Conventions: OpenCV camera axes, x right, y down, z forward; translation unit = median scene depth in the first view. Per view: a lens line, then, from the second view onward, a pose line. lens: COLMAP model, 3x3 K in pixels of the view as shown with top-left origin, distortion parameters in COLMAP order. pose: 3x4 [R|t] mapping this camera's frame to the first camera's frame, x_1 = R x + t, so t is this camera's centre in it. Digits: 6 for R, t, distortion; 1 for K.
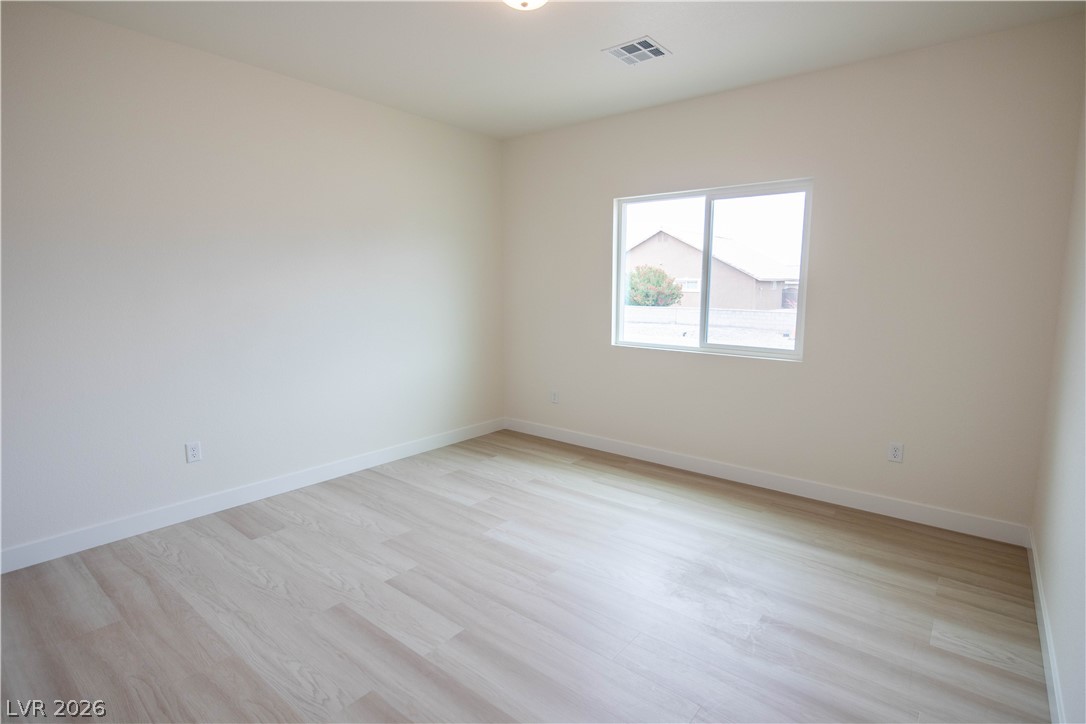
lens RADIAL K [[542.7, 0, 548.2], [0, 542.7, 357.8], [0, 0, 1]] dist [-0.014302, 0.002965]
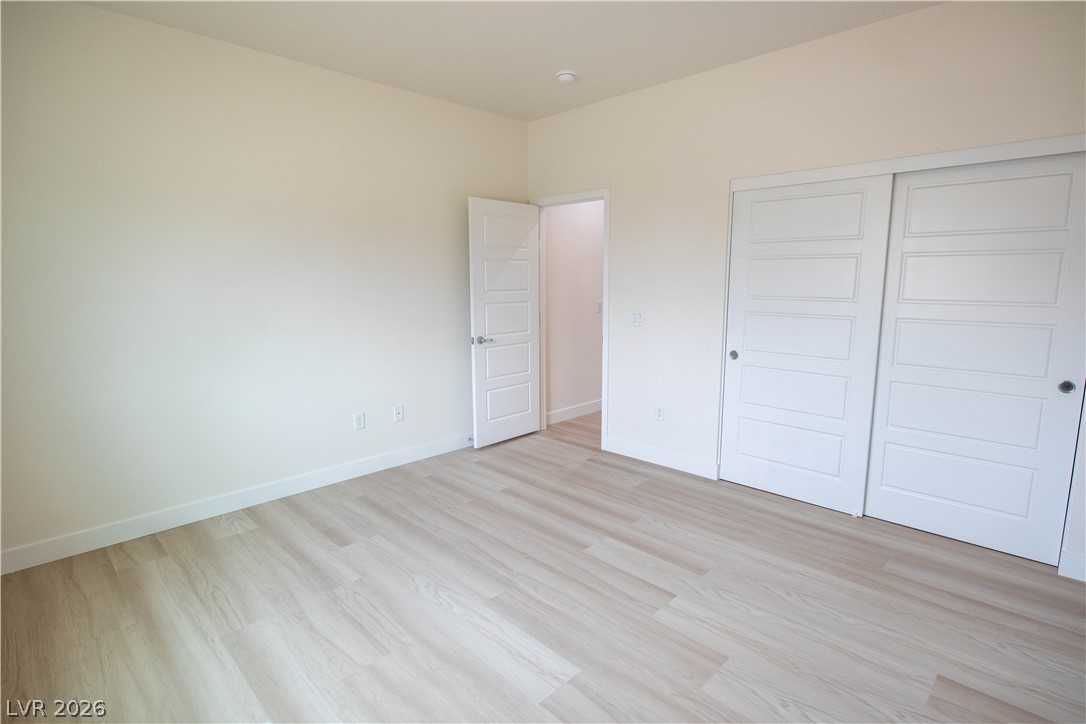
lens RADIAL K [[542.7, 0, 548.2], [0, 542.7, 357.8], [0, 0, 1]] dist [-0.014302, 0.002965]
pose [[-0.995223, -0.012348, 0.096846, -0.170087], [0.015382, 0.959747, 0.280444, -0.252042], [-0.096410, 0.280594, -0.954972, 1.836480]]
